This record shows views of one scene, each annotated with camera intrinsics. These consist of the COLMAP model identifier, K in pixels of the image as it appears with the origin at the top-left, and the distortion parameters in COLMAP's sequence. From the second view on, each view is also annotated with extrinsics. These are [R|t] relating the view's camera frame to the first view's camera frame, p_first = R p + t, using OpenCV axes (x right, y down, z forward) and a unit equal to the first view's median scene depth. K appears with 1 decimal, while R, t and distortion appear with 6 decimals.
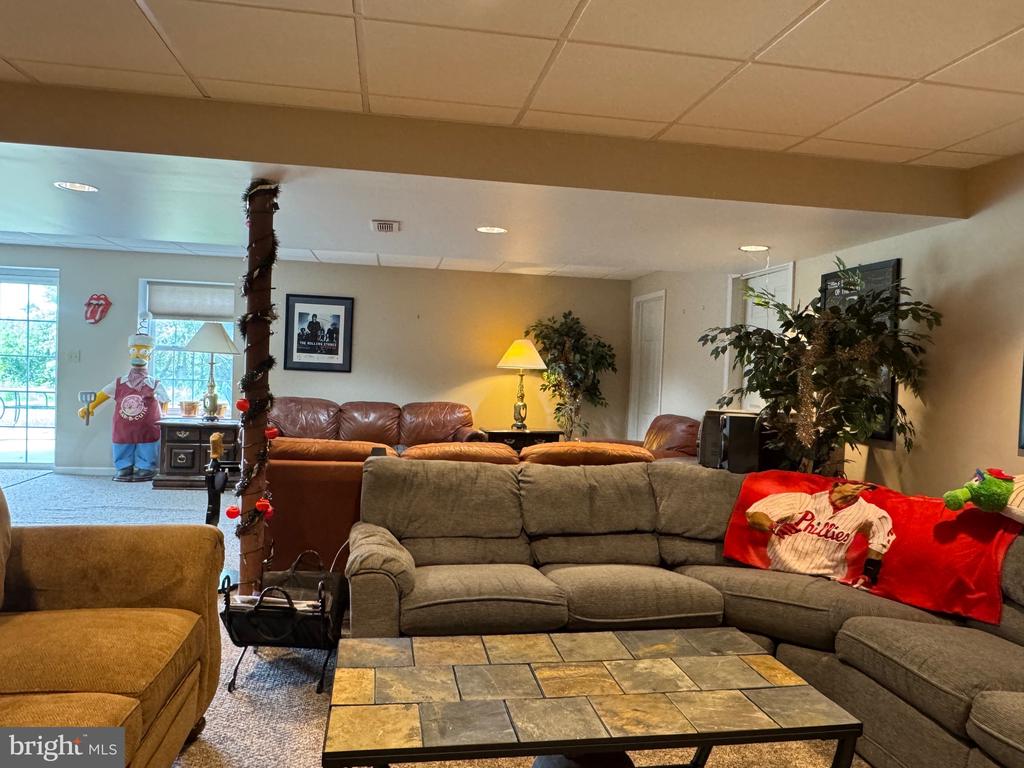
lens RADIAL K [[713.7, 0, 510.5], [0, 713.7, 385.8], [0, 0, 1]] dist [-0.002903, 0.001106]
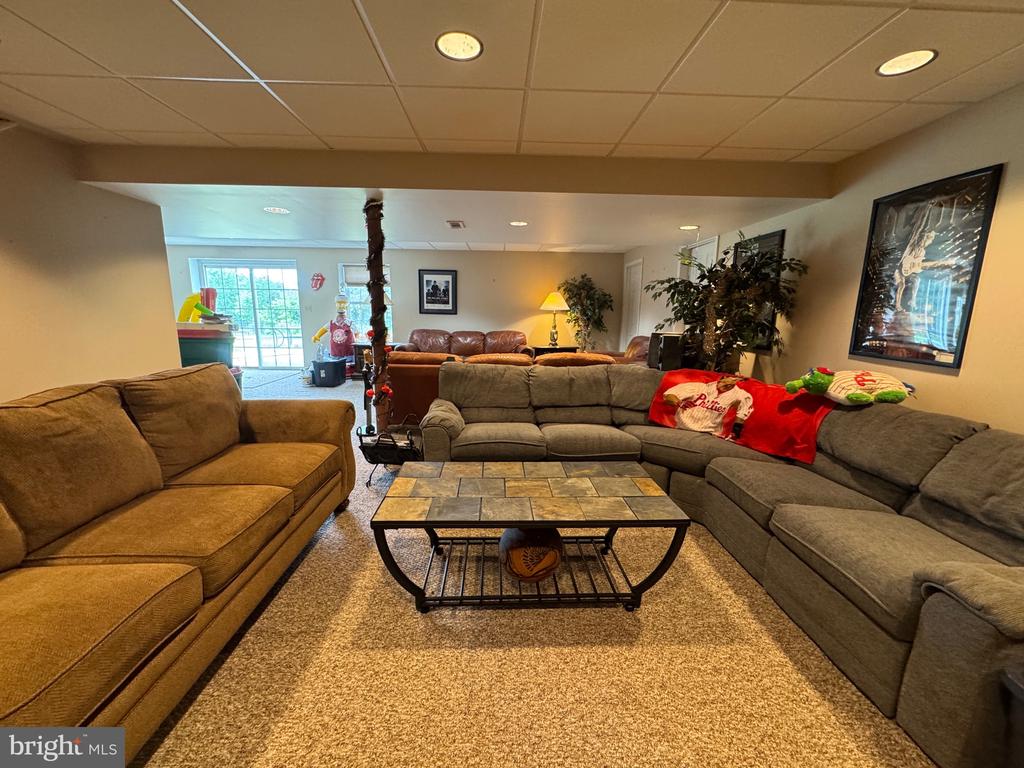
lens RADIAL K [[409.4, 0, 511.6], [0, 409.4, 383.3], [0, 0, 1]] dist [-0.002426, -0.000023]
pose [[0.990679, 0.001325, -0.136213, 0.100352], [0.019039, 0.988791, 0.148090, 0.005066], [0.134883, -0.149303, 0.979548, 0.027069]]
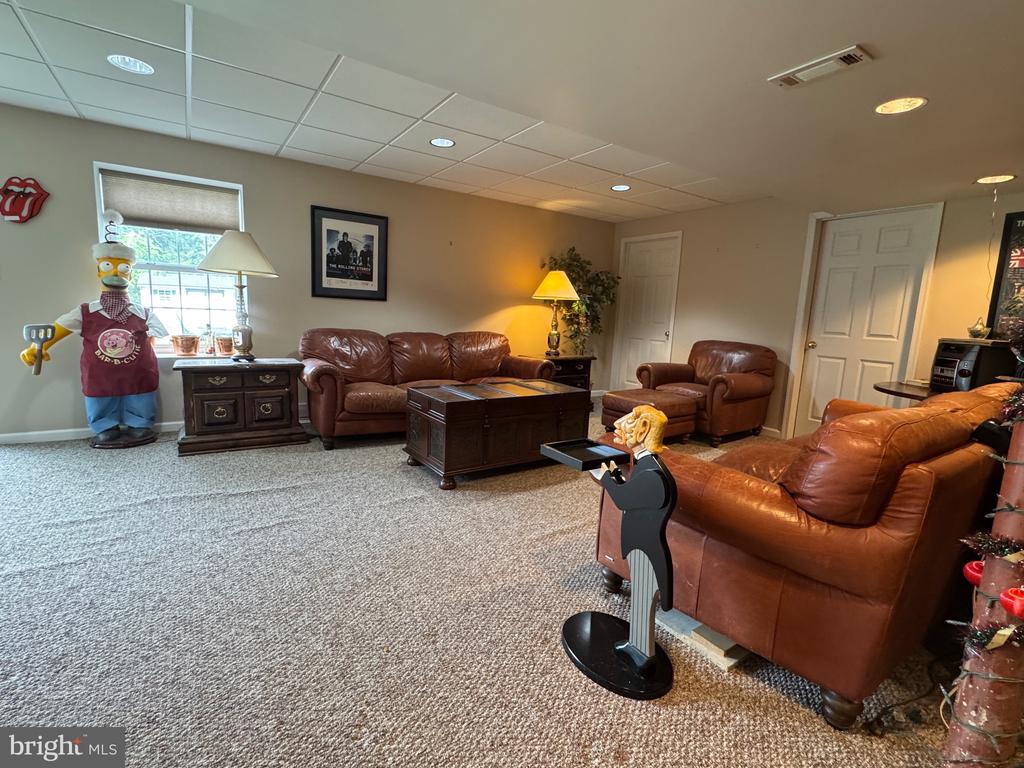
lens RADIAL K [[472.2, 0, 512.3], [0, 472.2, 381.9], [0, 0, 1]] dist [-0.001079, -0.000085]
pose [[0.911166, -0.058427, 0.407876, -0.729629], [-0.000058, 0.989877, 0.141925, -0.003281], [-0.412040, -0.129340, 0.901939, 0.807482]]
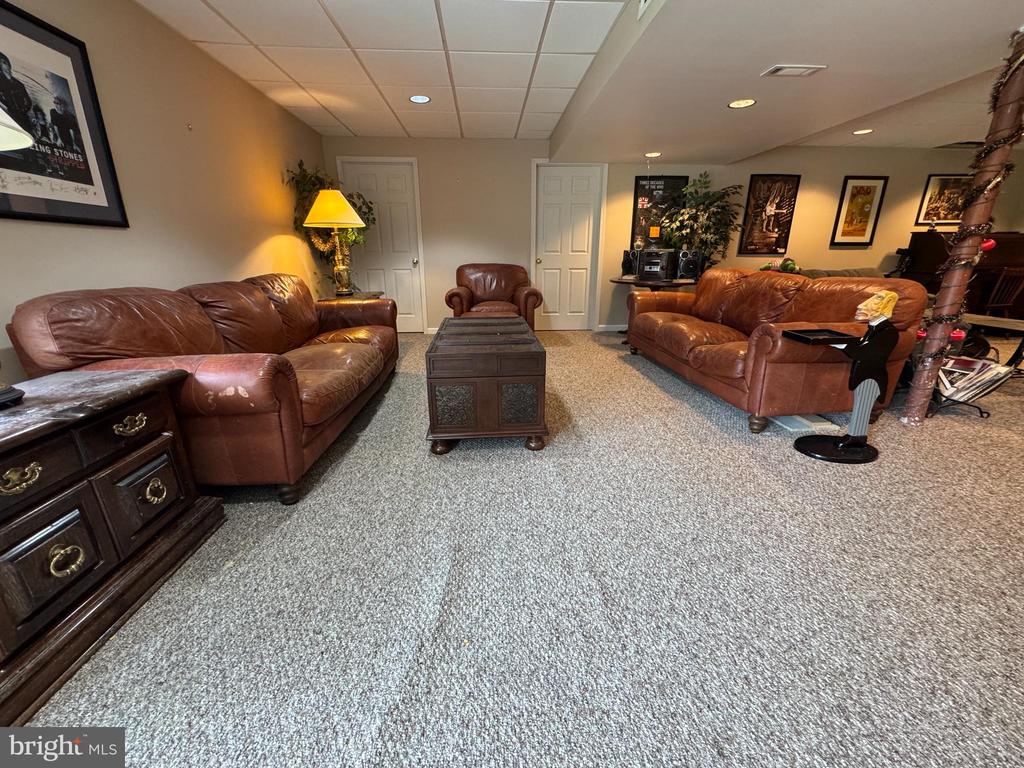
lens RADIAL K [[409.4, 0, 511.6], [0, 409.4, 383.3], [0, 0, 1]] dist [-0.002426, -0.000023]
pose [[0.100812, -0.336414, 0.936303, -1.082020], [0.032120, 0.941707, 0.334897, -0.008683], [-0.994387, -0.003687, 0.105741, 1.573472]]
